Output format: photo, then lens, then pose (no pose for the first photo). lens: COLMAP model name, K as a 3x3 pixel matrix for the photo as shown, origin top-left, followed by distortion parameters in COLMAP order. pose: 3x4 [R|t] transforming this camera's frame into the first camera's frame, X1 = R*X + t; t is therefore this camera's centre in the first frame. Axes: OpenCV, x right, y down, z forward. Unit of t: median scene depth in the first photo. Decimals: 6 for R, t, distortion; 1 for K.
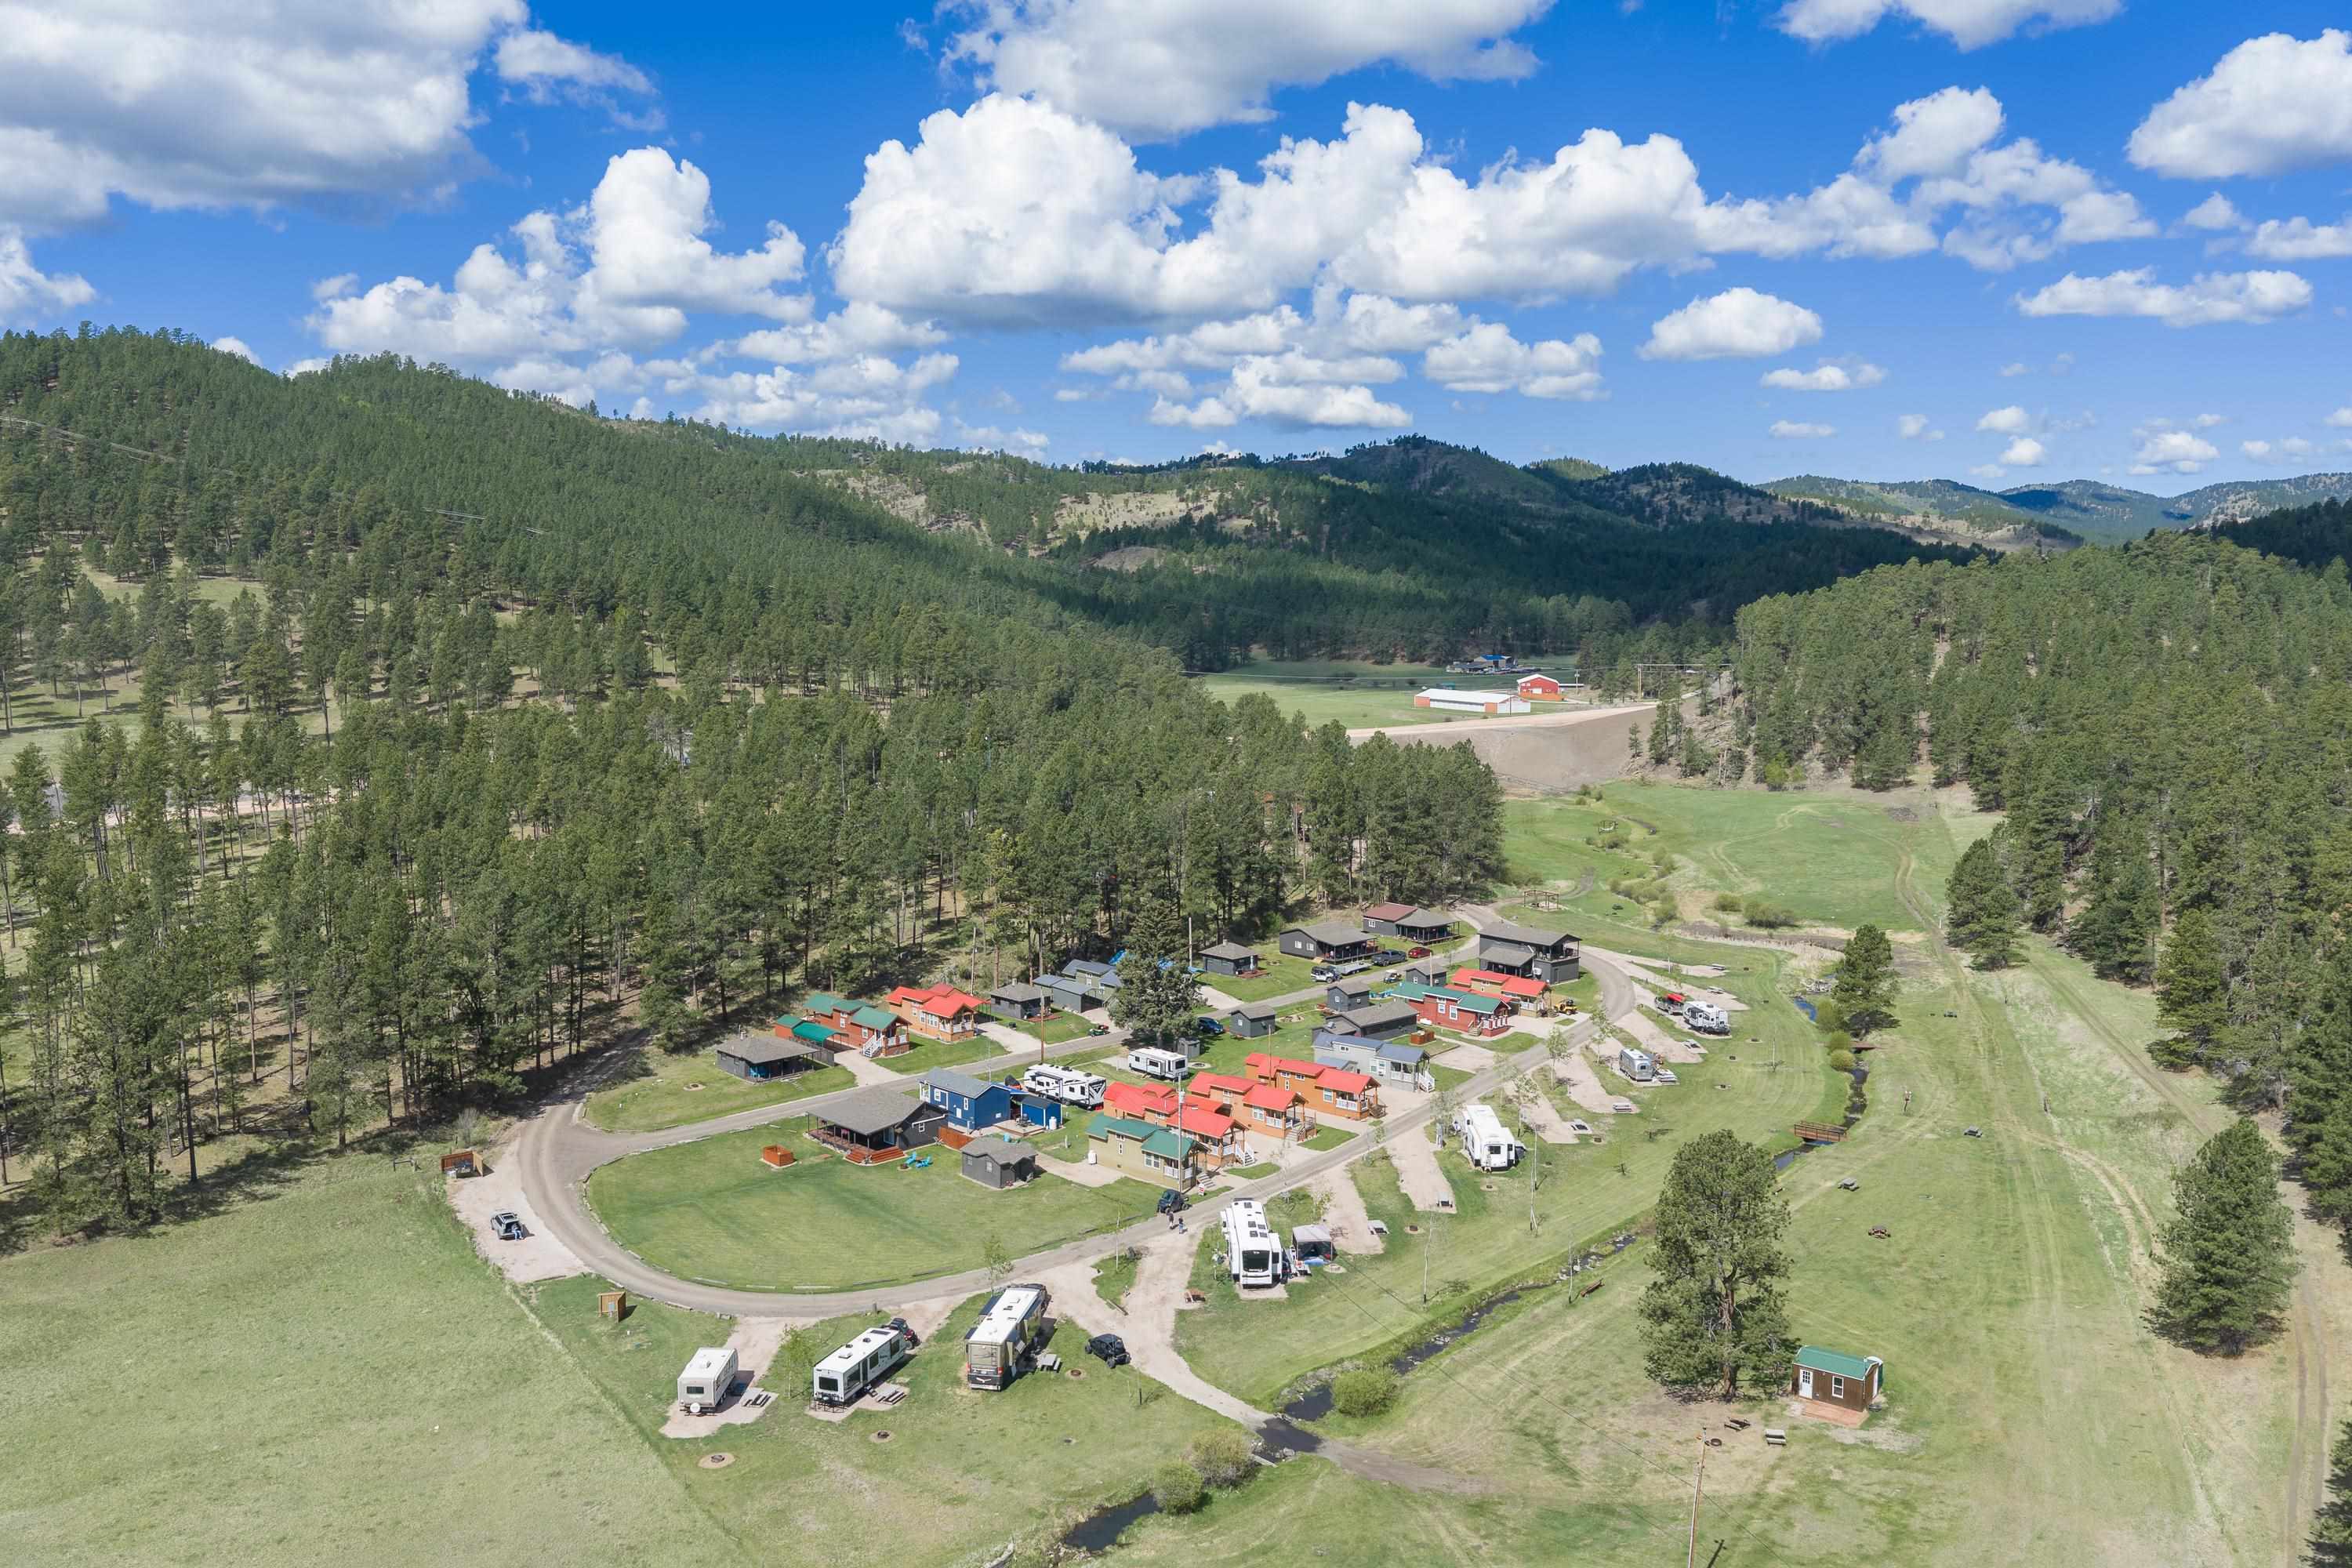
lens RADIAL K [[2011.4, 0, 1172.7], [0, 2011.4, 738.9], [0, 0, 1]] dist [0.001695, 0.009457]
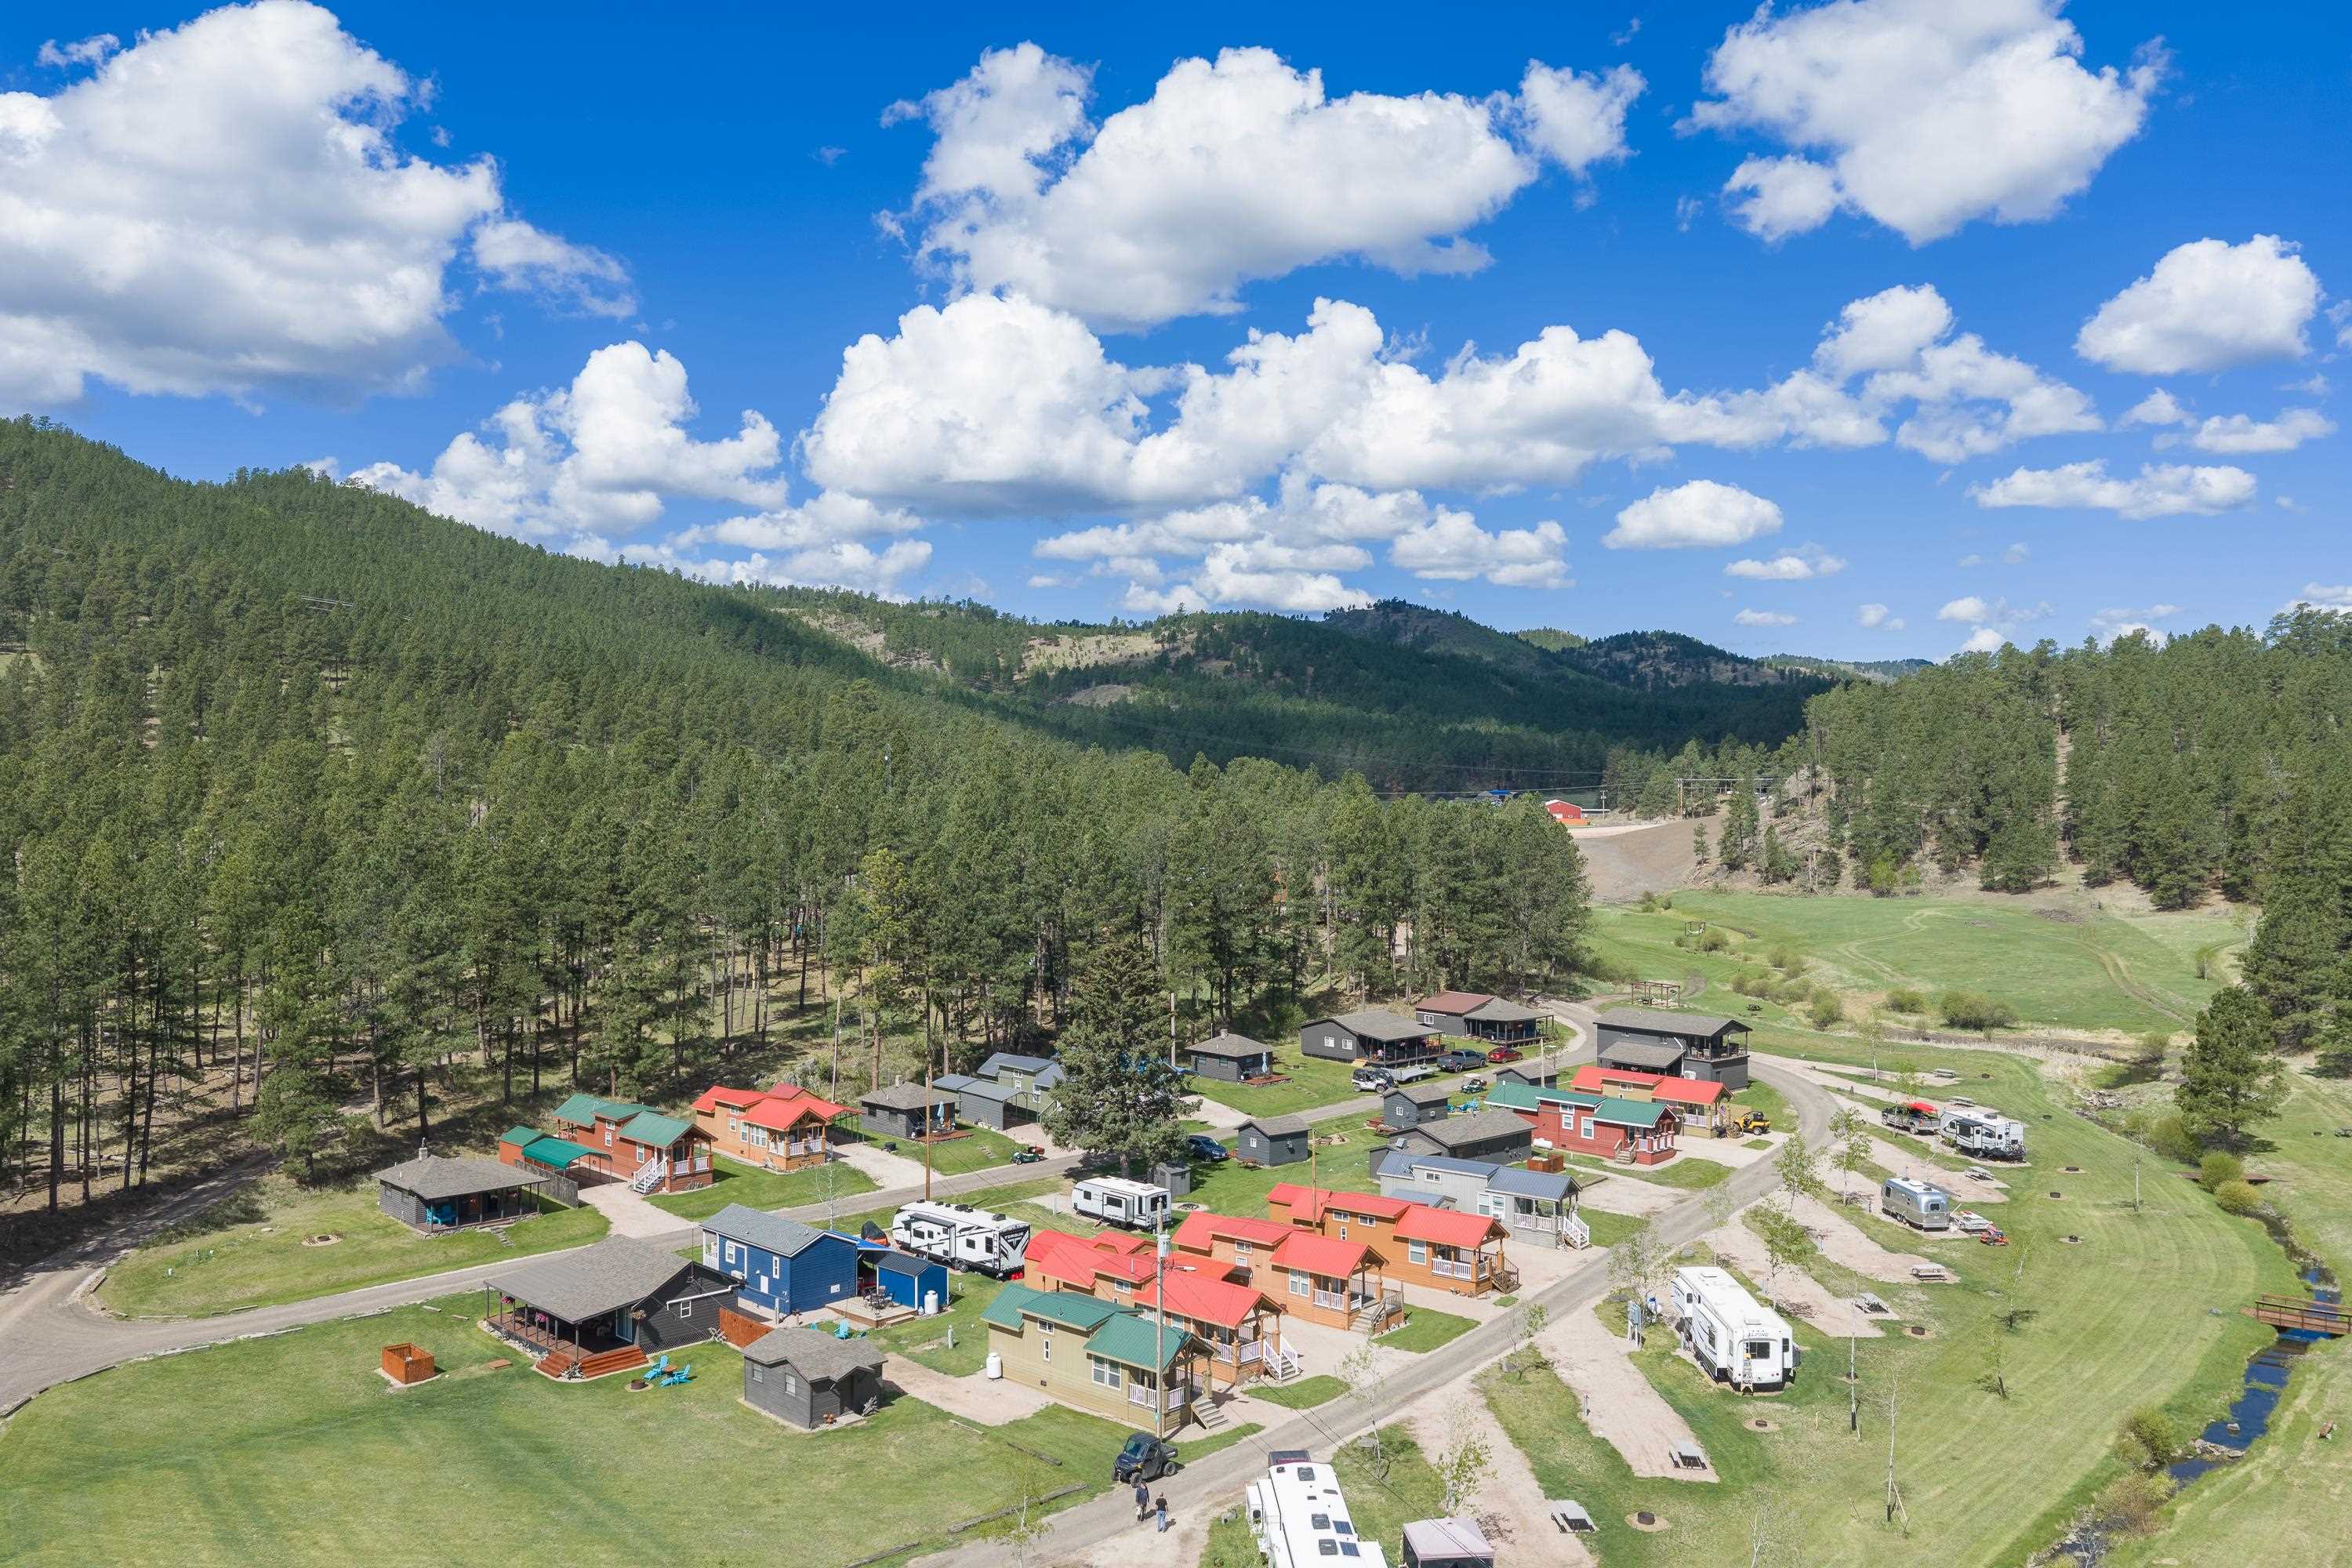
lens RADIAL K [[1933.4, 0, 1064.3], [0, 1933.4, 782.5], [0, 0, 1]] dist [-0.003209, -0.000268]
pose [[0.998953, -0.013841, -0.043601, 0.002011], [0.010283, 0.996677, -0.080798, 0.065879], [0.044574, 0.080265, 0.995776, 0.329886]]
